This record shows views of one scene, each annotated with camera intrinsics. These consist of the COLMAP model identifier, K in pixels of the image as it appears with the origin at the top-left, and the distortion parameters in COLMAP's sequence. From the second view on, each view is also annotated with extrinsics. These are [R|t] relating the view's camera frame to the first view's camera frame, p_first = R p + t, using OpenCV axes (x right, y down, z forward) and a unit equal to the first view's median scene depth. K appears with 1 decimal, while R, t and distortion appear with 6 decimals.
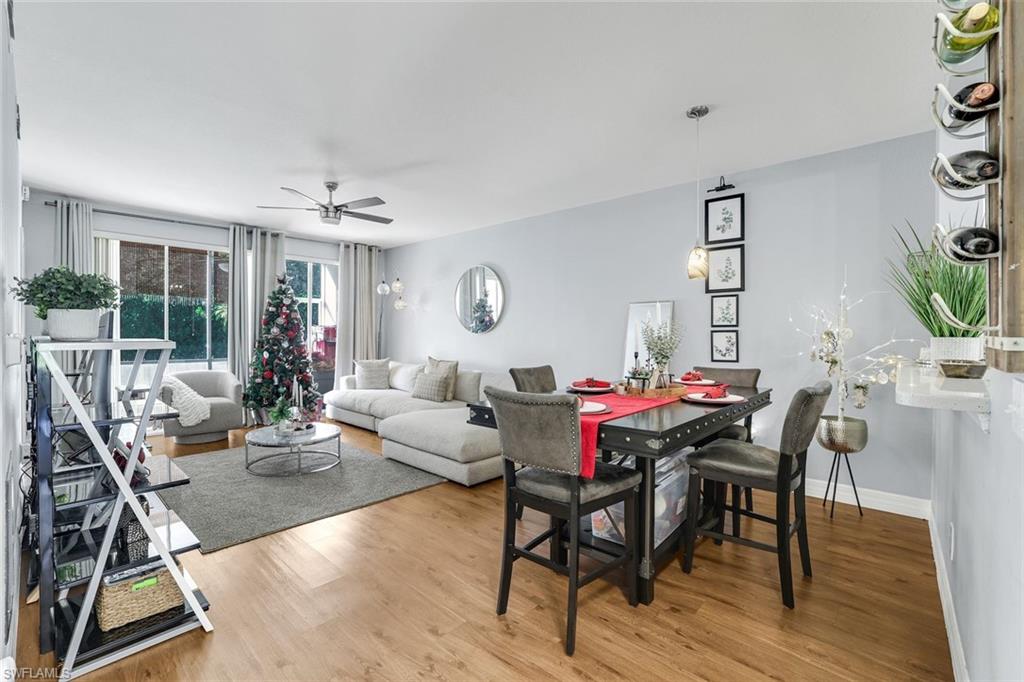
lens RADIAL K [[446.9, 0, 506.4], [0, 446.9, 332.9], [0, 0, 1]] dist [-0.052056, 0.021288]
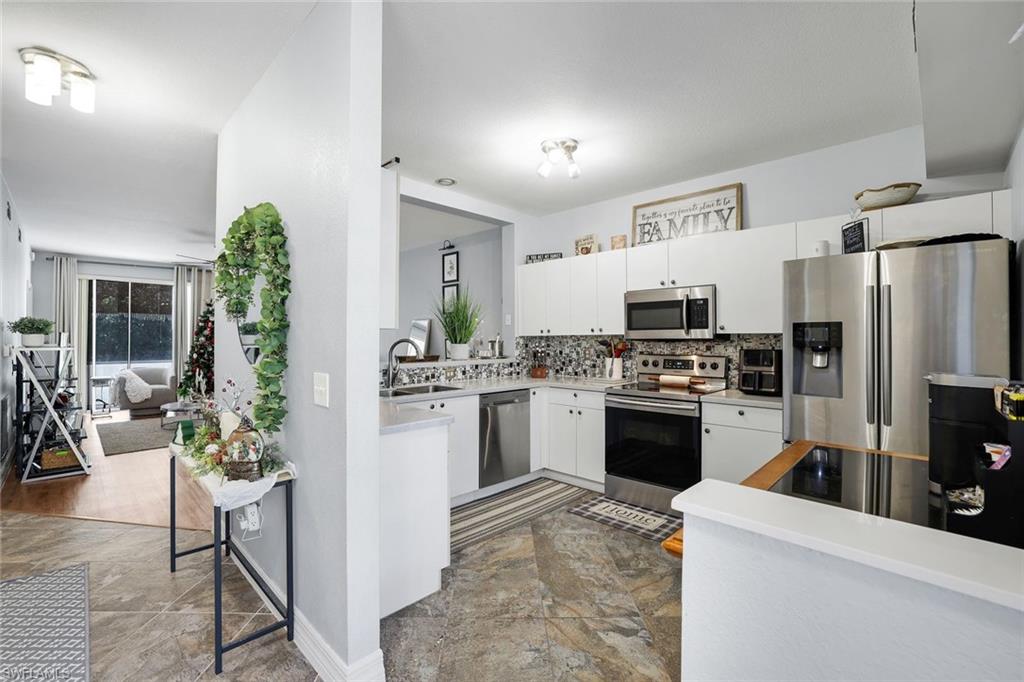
lens RADIAL K [[446.9, 0, 506.4], [0, 446.9, 332.9], [0, 0, 1]] dist [-0.052056, 0.021288]
pose [[0.999231, -0.004858, -0.038904, 0.703464], [0.004518, 0.999951, -0.008832, -0.011727], [0.038945, 0.008649, 0.999204, -0.525631]]
